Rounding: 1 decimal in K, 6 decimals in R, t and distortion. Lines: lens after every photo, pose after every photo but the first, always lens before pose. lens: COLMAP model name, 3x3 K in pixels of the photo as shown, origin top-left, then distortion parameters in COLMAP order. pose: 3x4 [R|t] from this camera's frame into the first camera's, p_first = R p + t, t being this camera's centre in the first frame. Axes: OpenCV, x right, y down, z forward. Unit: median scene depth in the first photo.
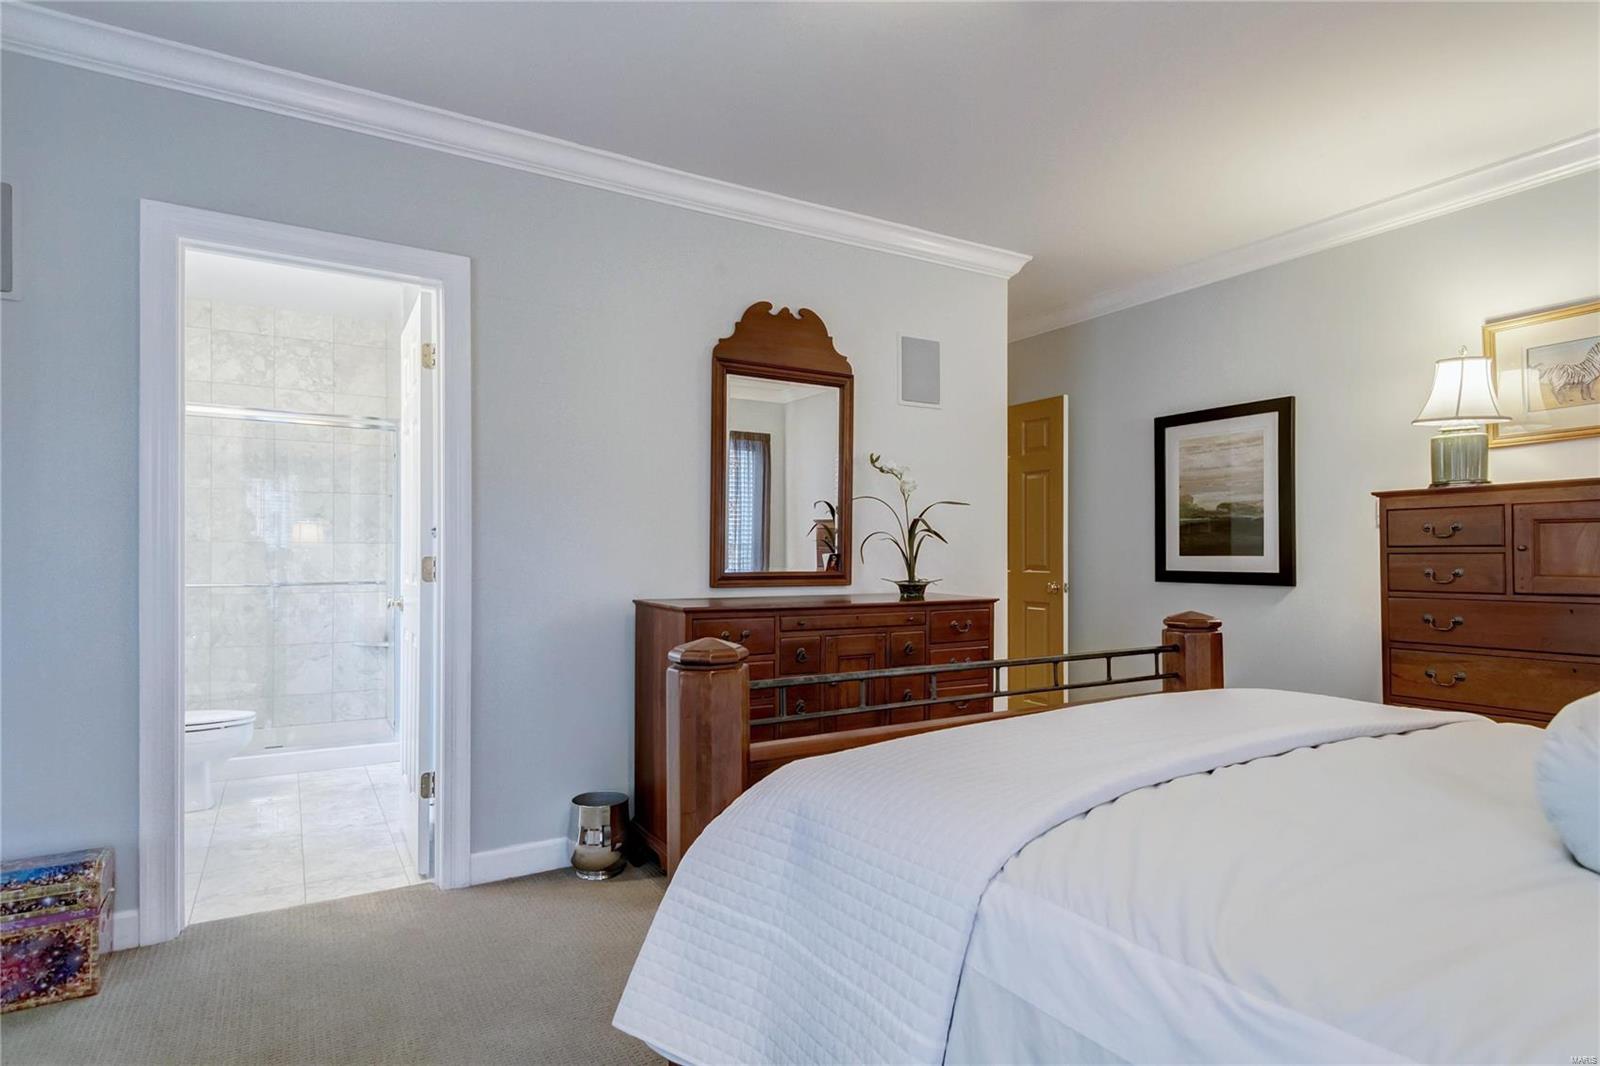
lens RADIAL K [[850.8, 0, 798.0], [0, 850.8, 540.6], [0, 0, 1]] dist [0.005353, 0.001384]
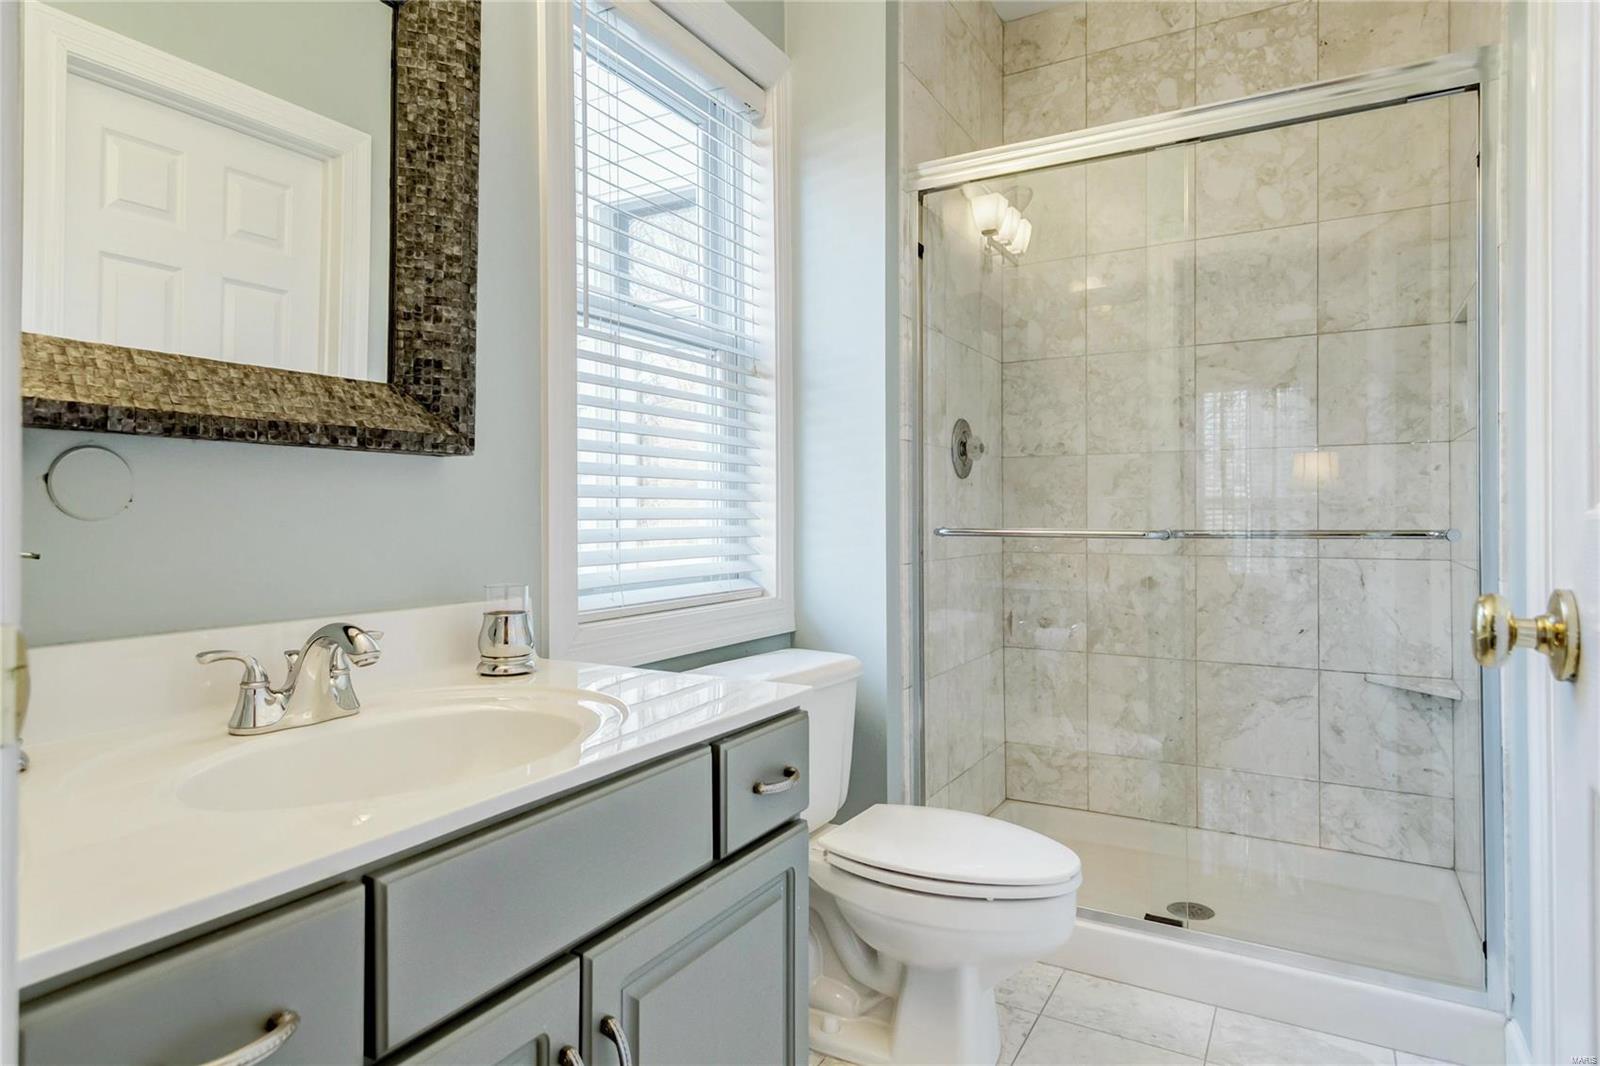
lens RADIAL K [[919.9, 0, 796.9], [0, 919.9, 521.9], [0, 0, 1]] dist [0.023030, -0.005561]
pose [[0.493987, 0.005761, -0.869450, -0.260296], [0.021166, 0.999602, 0.018649, 0.027693], [0.869212, -0.027615, 0.493669, 0.526484]]
